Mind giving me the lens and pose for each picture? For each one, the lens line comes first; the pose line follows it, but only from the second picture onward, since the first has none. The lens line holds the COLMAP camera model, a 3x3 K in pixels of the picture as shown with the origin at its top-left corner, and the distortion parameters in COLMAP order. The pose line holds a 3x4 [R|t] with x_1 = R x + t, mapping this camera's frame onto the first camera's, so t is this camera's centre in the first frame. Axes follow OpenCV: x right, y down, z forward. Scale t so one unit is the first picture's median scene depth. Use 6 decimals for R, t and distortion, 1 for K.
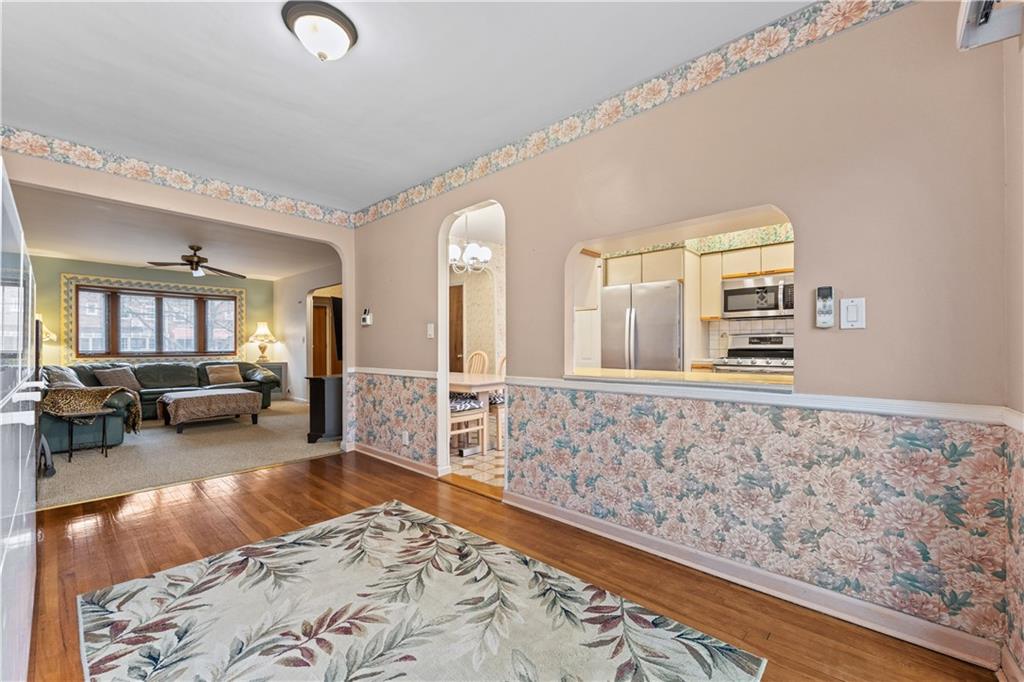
lens RADIAL K [[412.9, 0, 506.4], [0, 412.9, 344.3], [0, 0, 1]] dist [-0.006019, 0.001717]
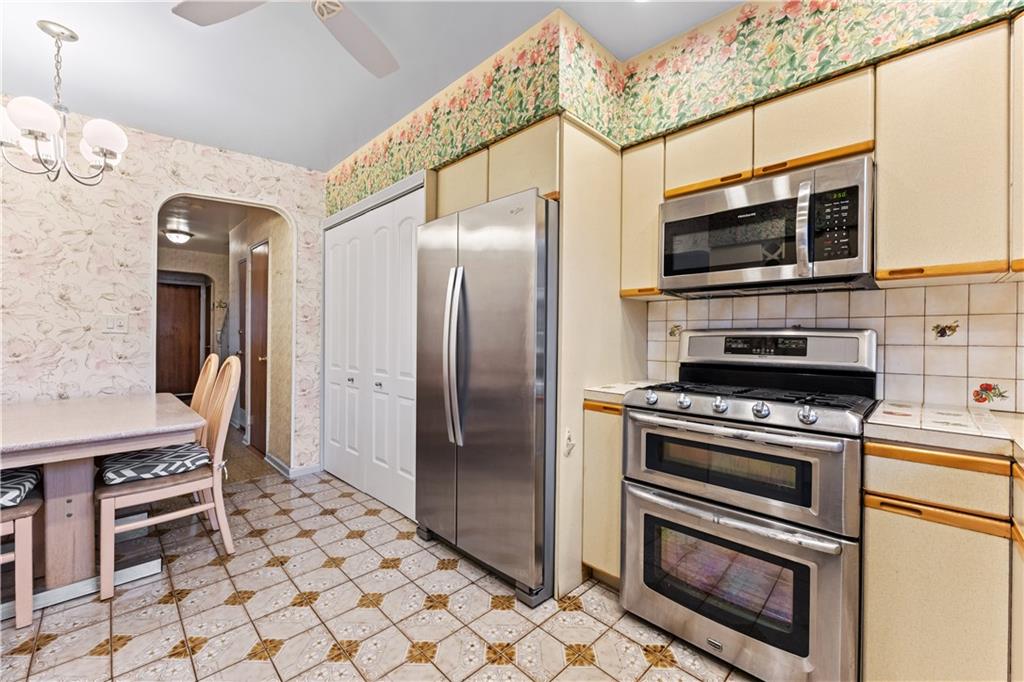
lens RADIAL K [[412.9, 0, 512.6], [0, 412.9, 339.1], [0, 0, 1]] dist [-0.006019, 0.001717]
pose [[0.999330, 0.014948, -0.033396, 0.389965], [-0.014766, 0.999875, 0.005672, -0.013906], [0.033477, -0.005175, 0.999426, 0.577842]]
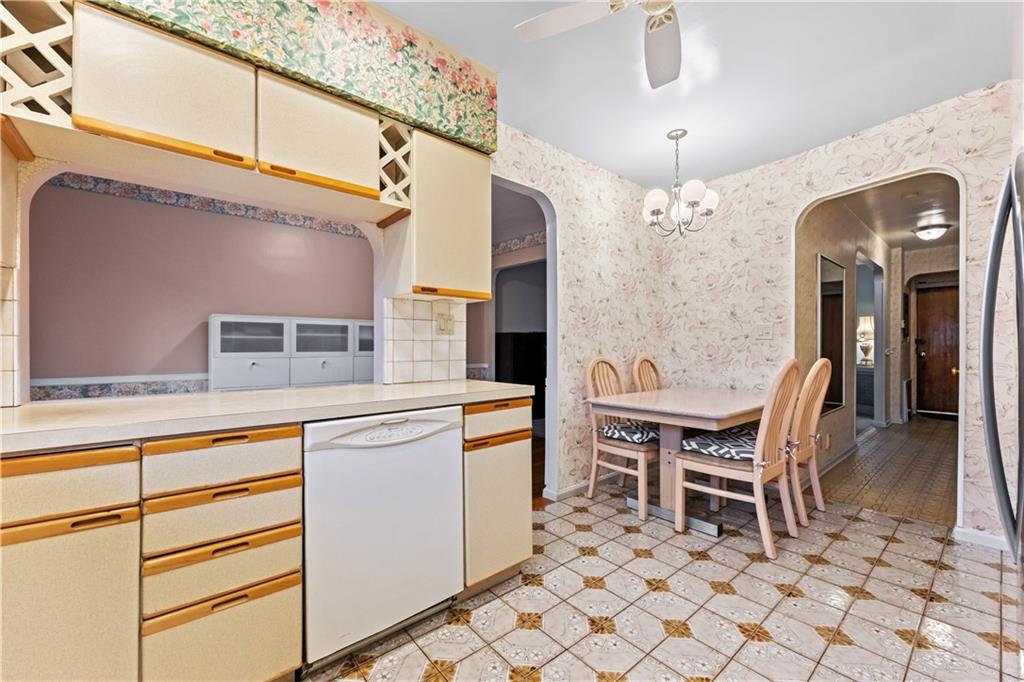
lens RADIAL K [[412.9, 0, 516.6], [0, 412.9, 346.5], [0, 0, 1]] dist [-0.006019, 0.001717]
pose [[-0.110897, 0.004608, -0.993821, 0.561650], [0.000389, 0.999989, 0.004593, -0.000958], [0.993832, 0.000123, -0.110898, 0.823229]]
